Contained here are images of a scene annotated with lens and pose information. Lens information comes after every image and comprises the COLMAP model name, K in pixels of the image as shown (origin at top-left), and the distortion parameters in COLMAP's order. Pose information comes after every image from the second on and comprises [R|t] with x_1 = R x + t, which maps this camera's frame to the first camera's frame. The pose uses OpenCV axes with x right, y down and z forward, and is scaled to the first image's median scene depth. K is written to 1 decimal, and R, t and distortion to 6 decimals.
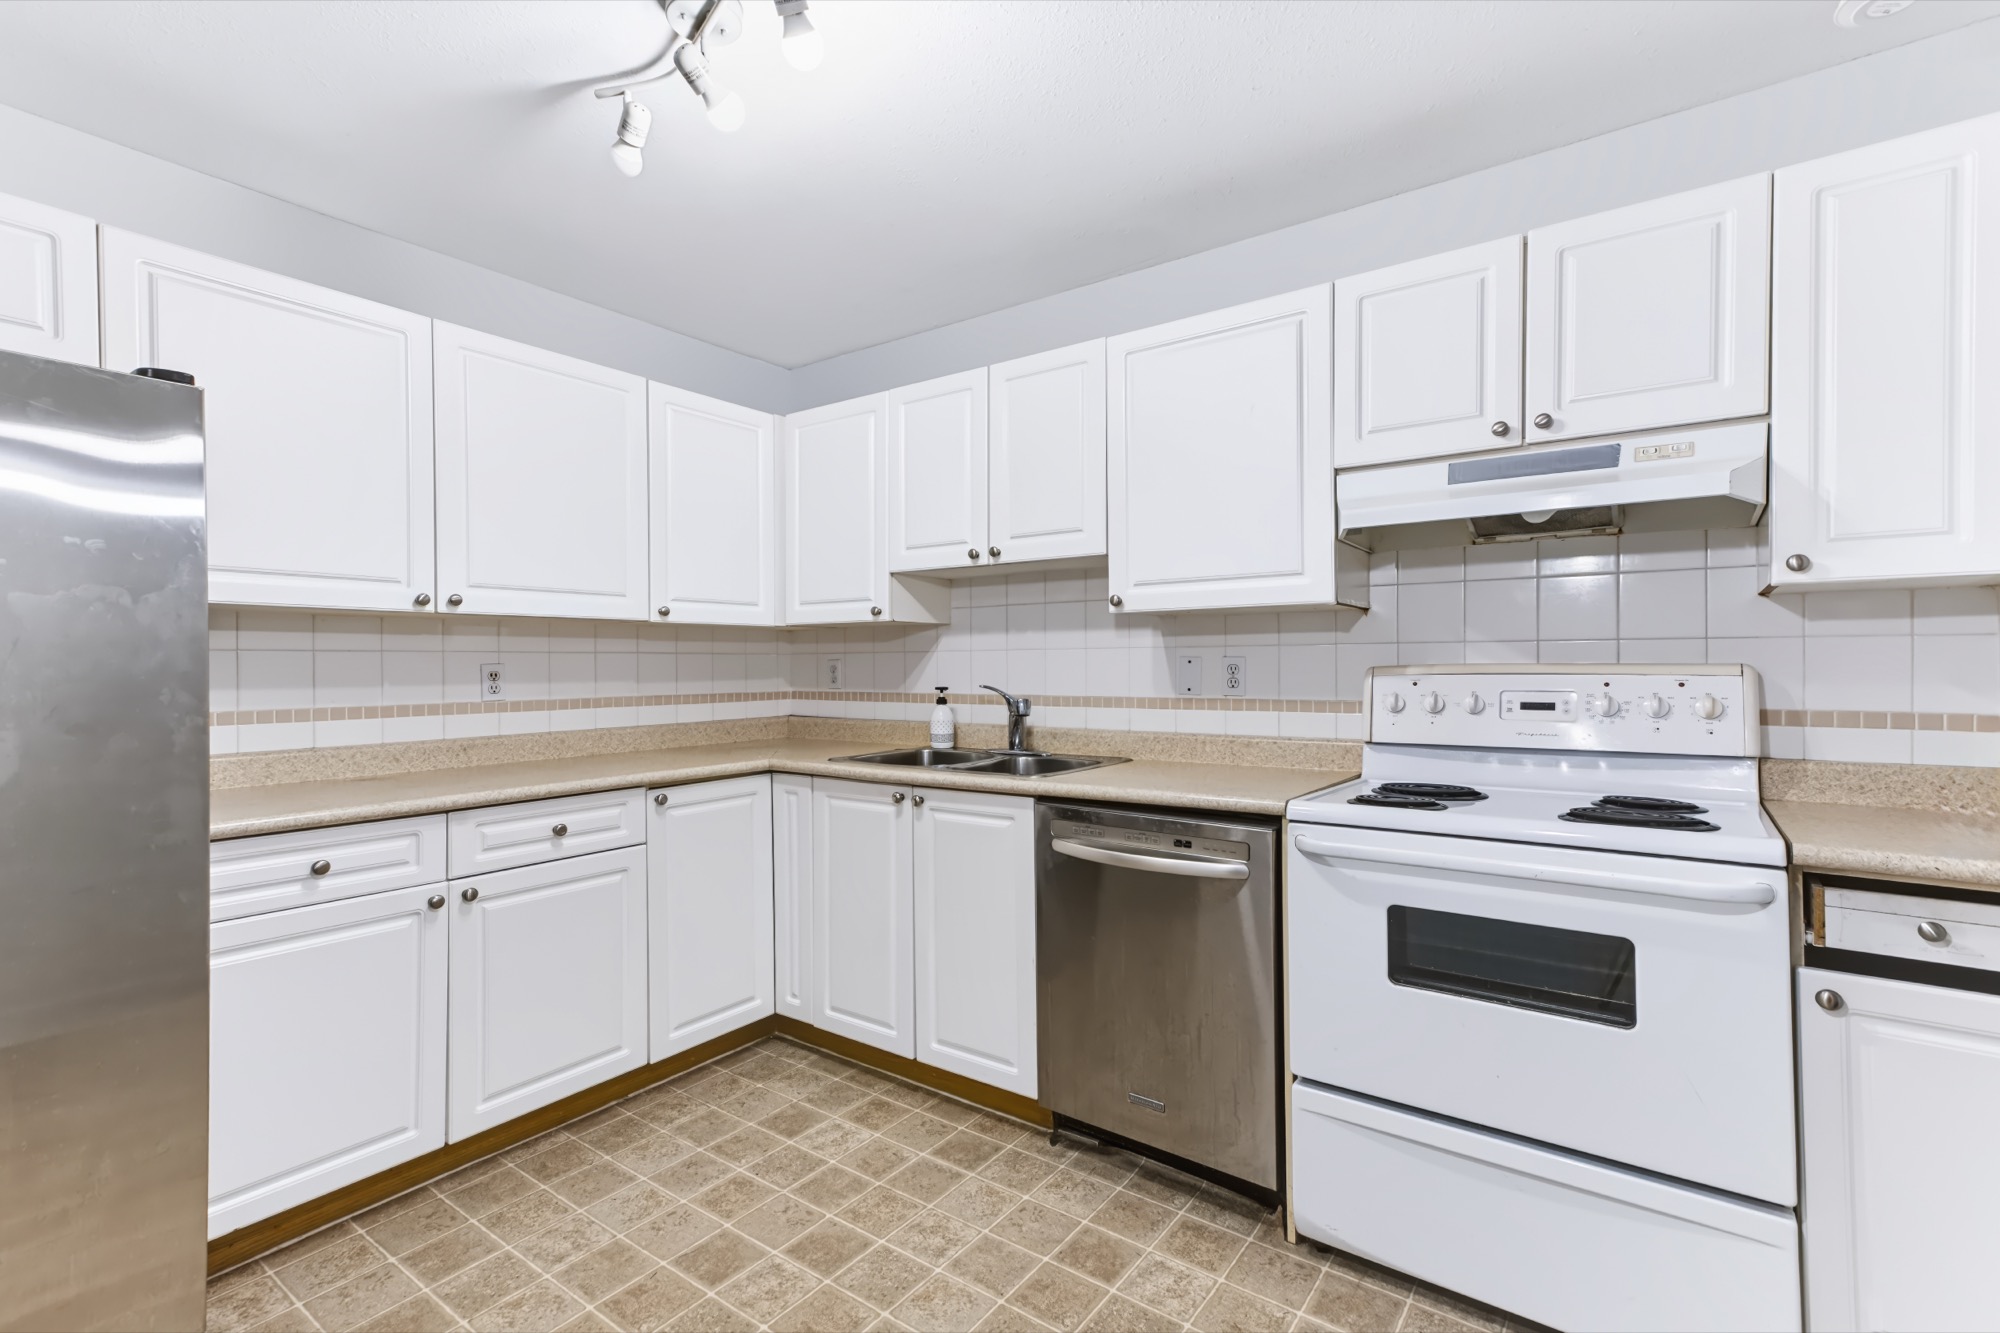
lens RADIAL K [[910.2, 0, 992.5], [0, 910.2, 663.7], [0, 0, 1]] dist [0.022091, 0.000202]
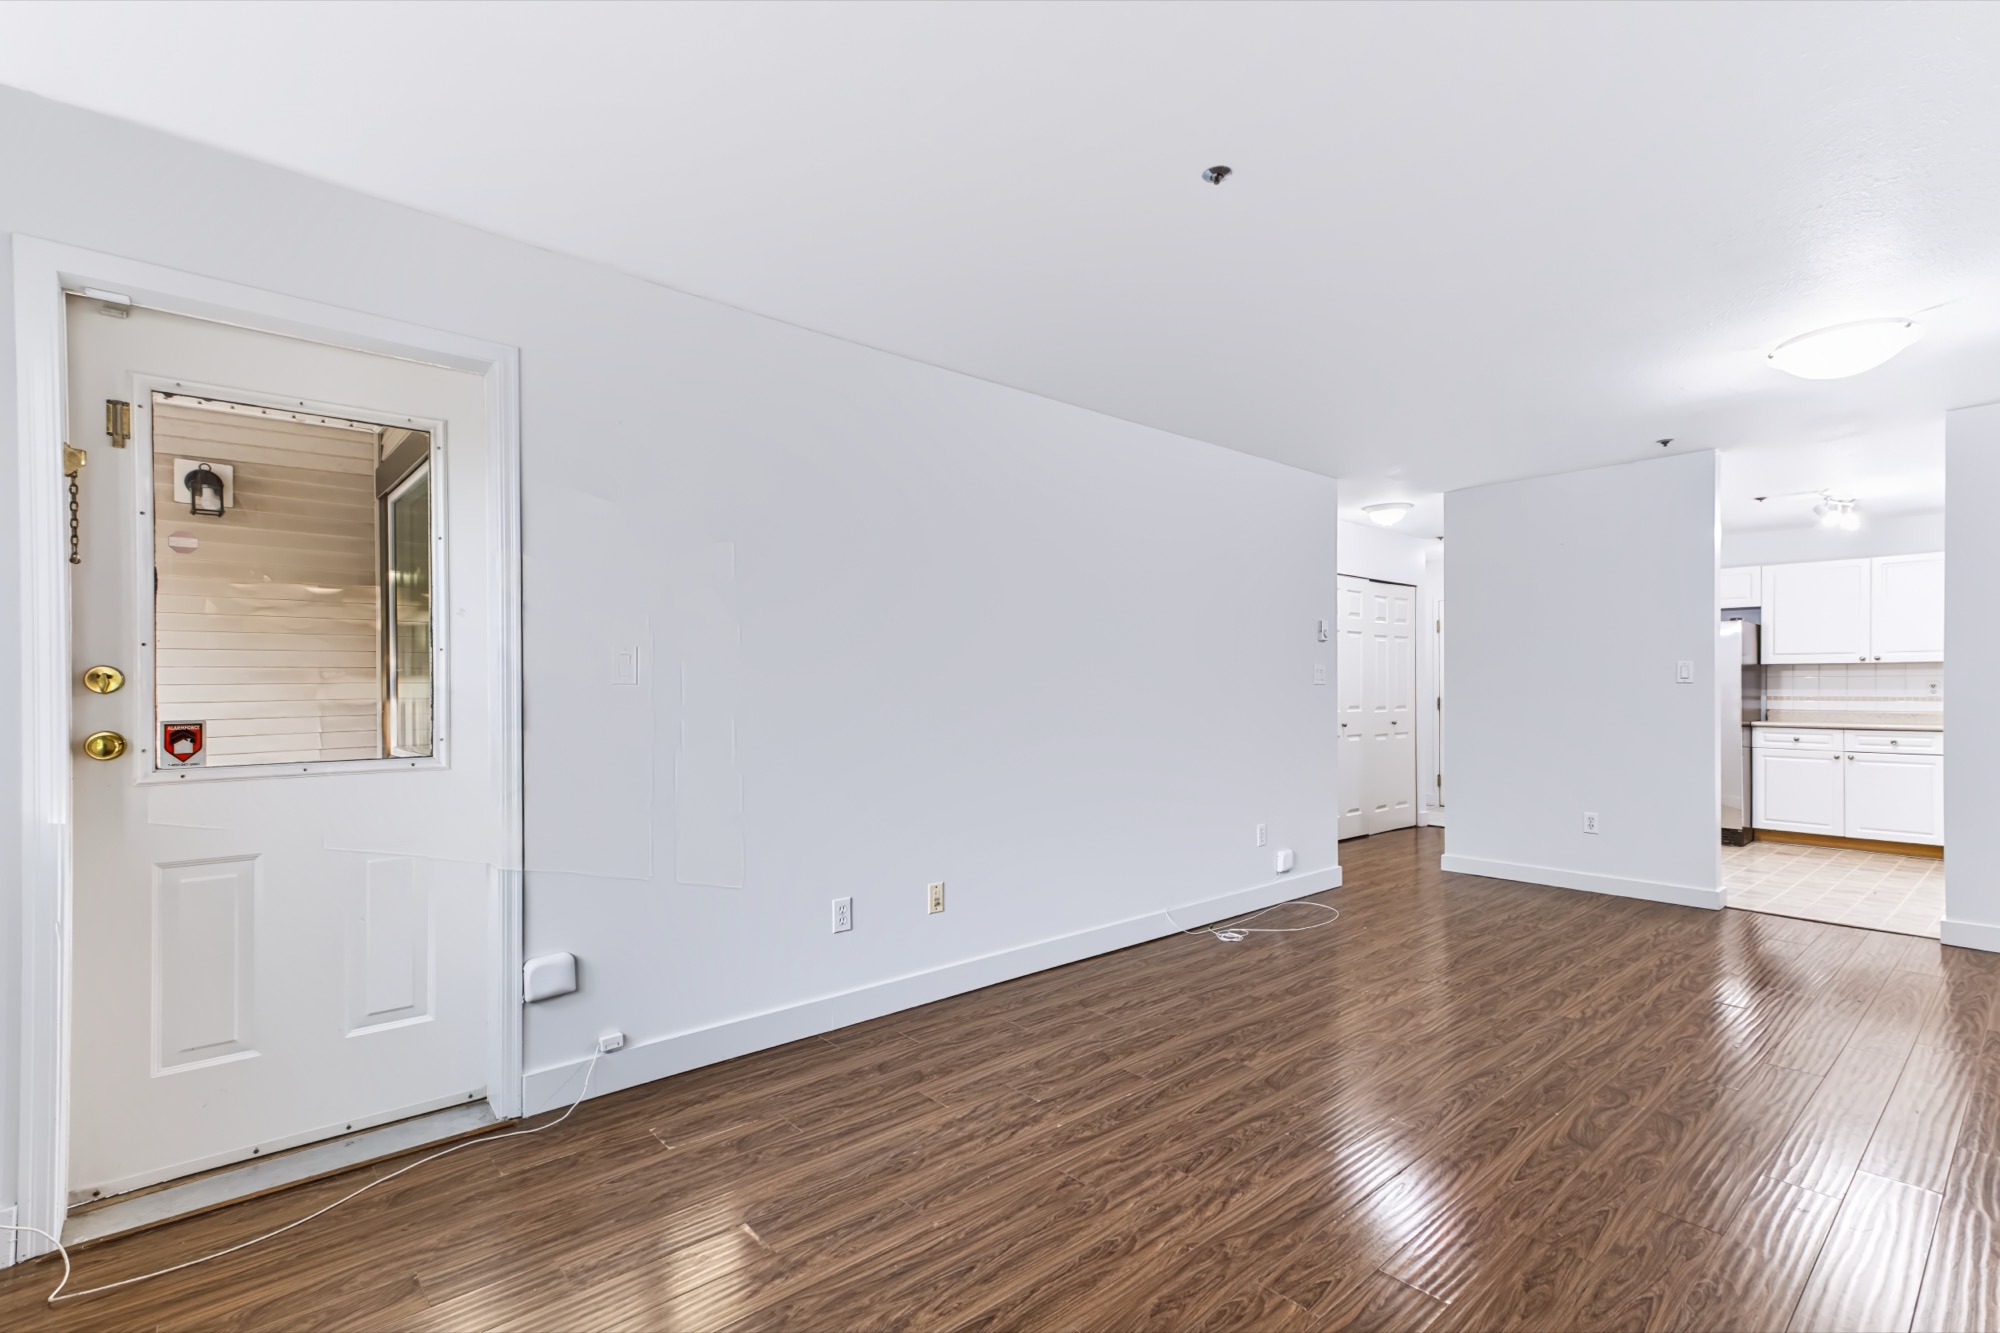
lens RADIAL K [[910.2, 0, 995.2], [0, 910.2, 690.2], [0, 0, 1]] dist [0.022091, 0.000202]
pose [[-0.232050, 0.004919, -0.972691, 2.803464], [0.000324, 0.999988, 0.004980, 0.013650], [0.972704, 0.000841, -0.232048, -0.948531]]
